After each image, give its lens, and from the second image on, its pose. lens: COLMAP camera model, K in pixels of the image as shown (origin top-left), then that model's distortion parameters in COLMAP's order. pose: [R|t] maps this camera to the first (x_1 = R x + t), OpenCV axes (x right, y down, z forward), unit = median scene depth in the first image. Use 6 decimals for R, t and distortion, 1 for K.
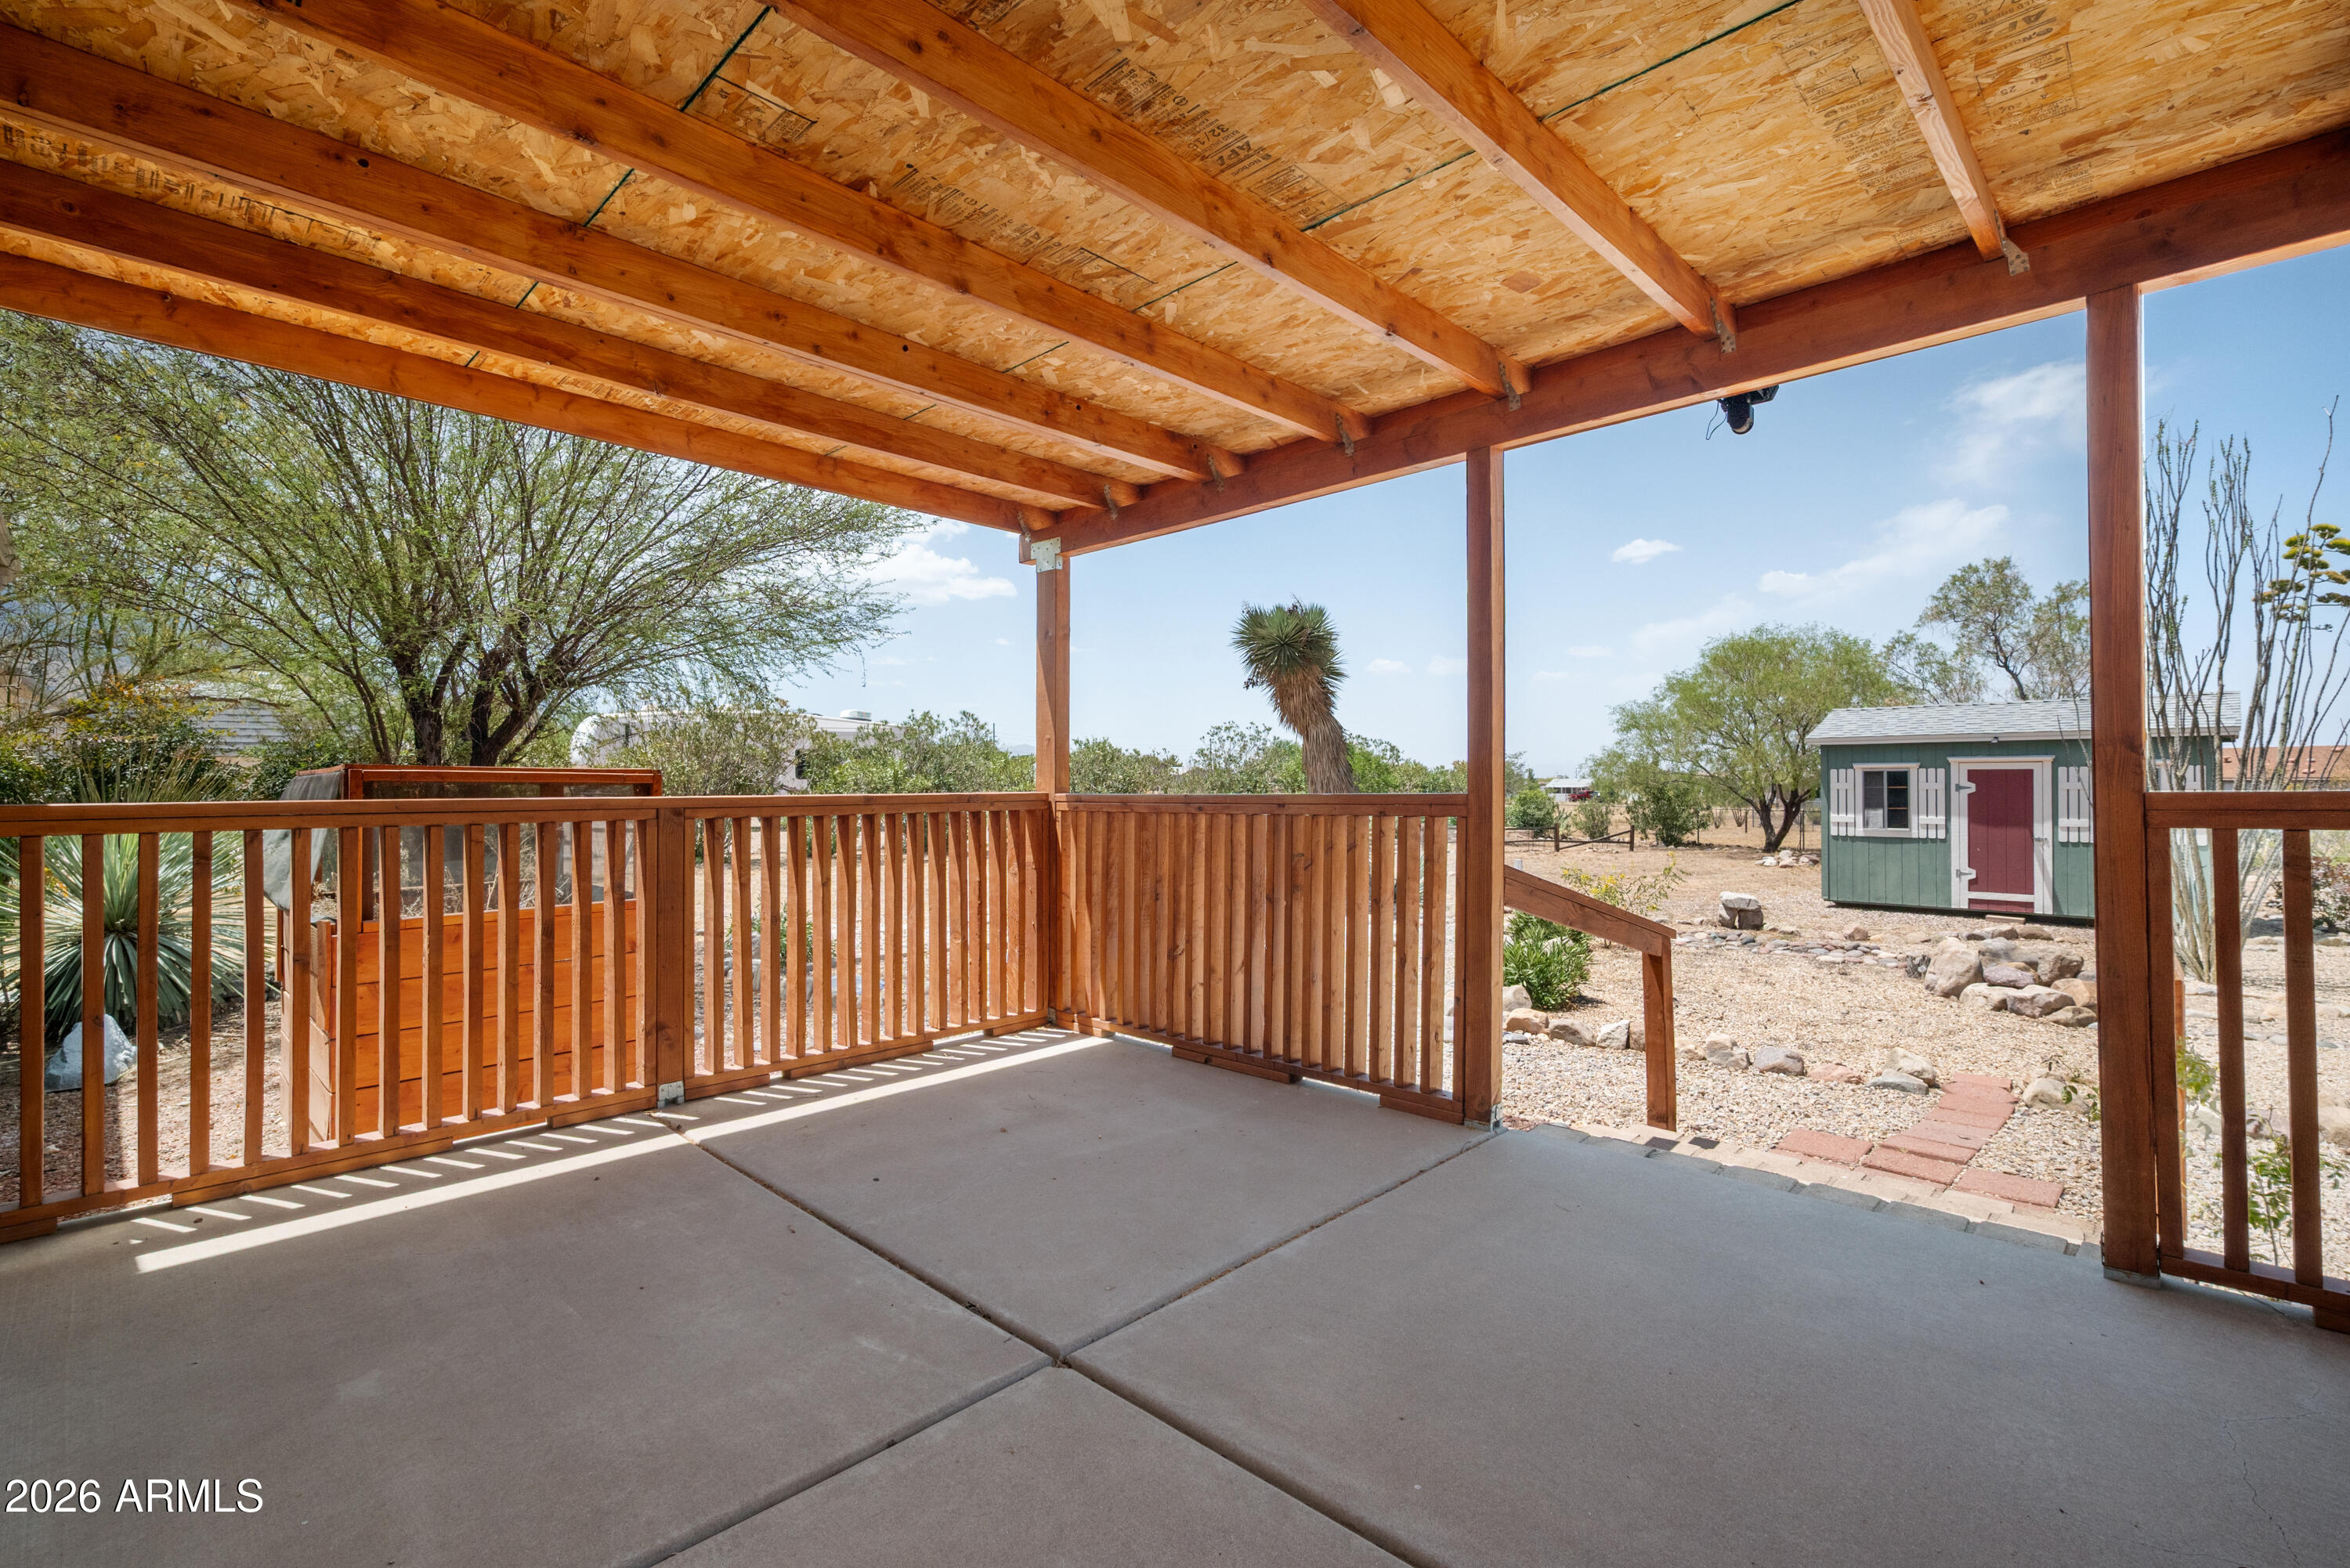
lens RADIAL K [[1067.6, 0, 1168.4], [0, 1067.6, 785.2], [0, 0, 1]] dist [-0.003056, -0.000831]
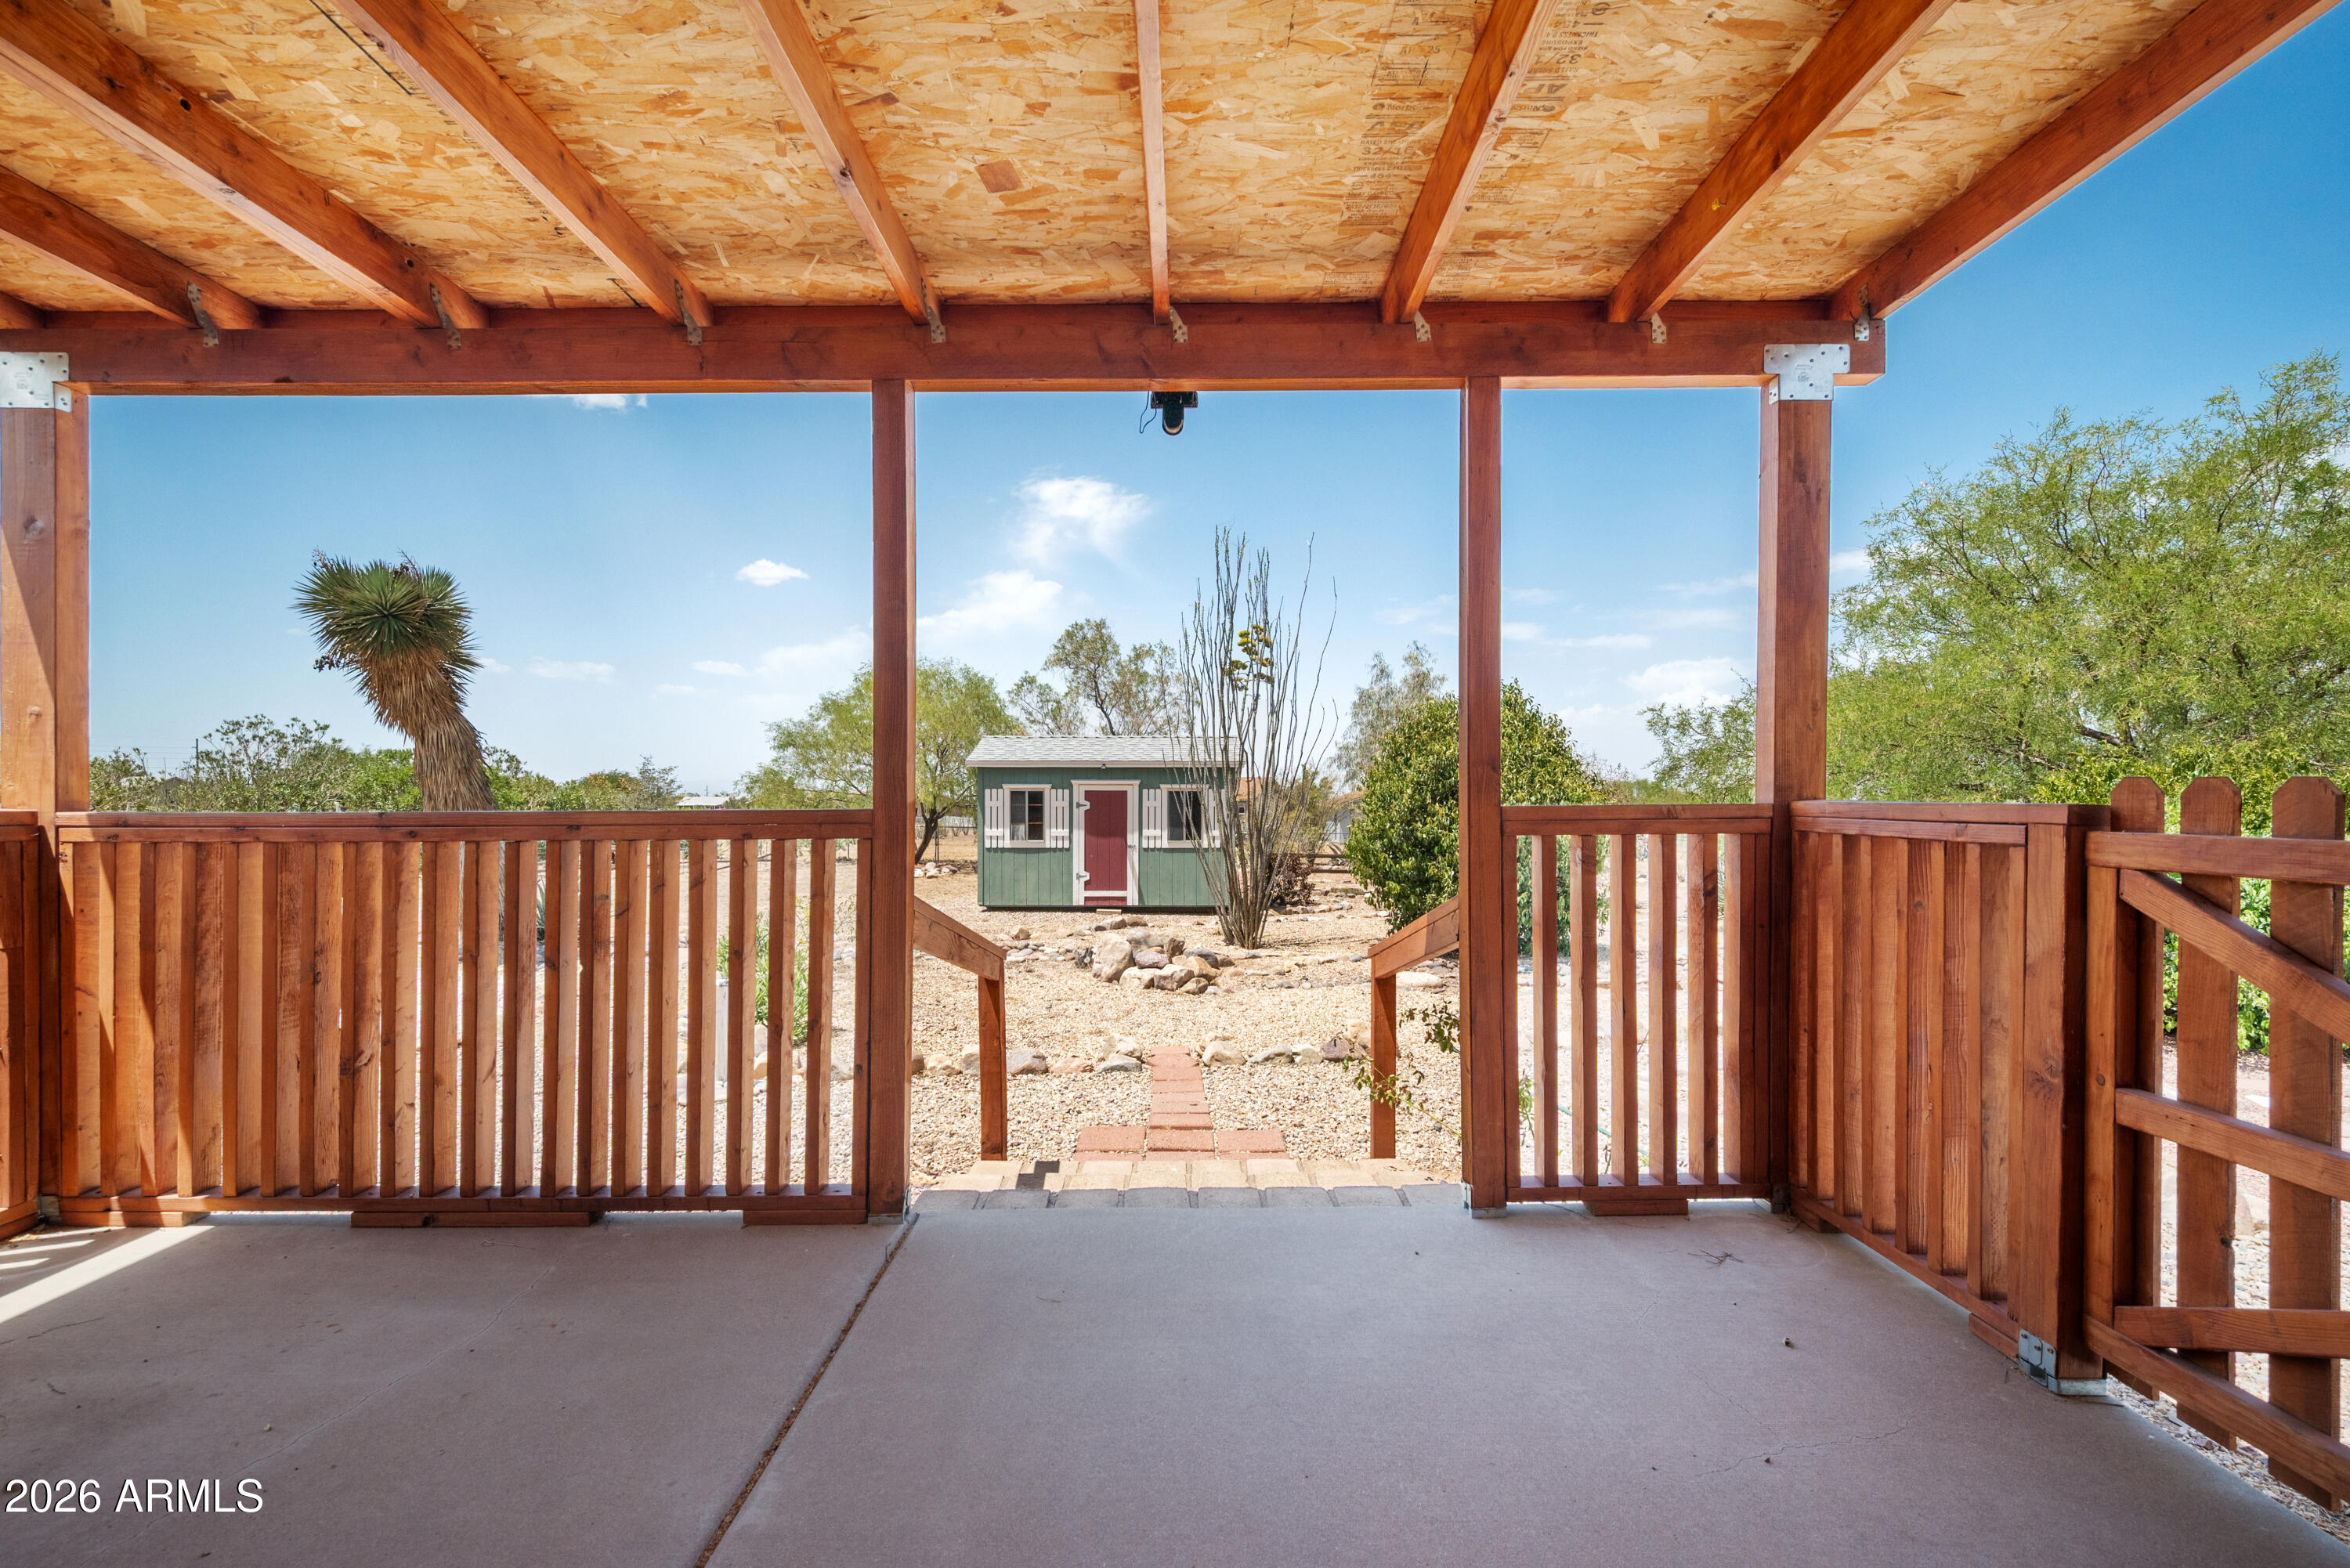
lens RADIAL K [[1067.6, 0, 1196.1], [0, 1067.6, 814.8], [0, 0, 1]] dist [-0.003056, -0.000831]
pose [[0.703026, -0.005331, 0.711144, -0.084652], [-0.002300, 0.999950, 0.009769, 0.002734], [-0.711160, -0.008504, 0.702979, 0.191040]]
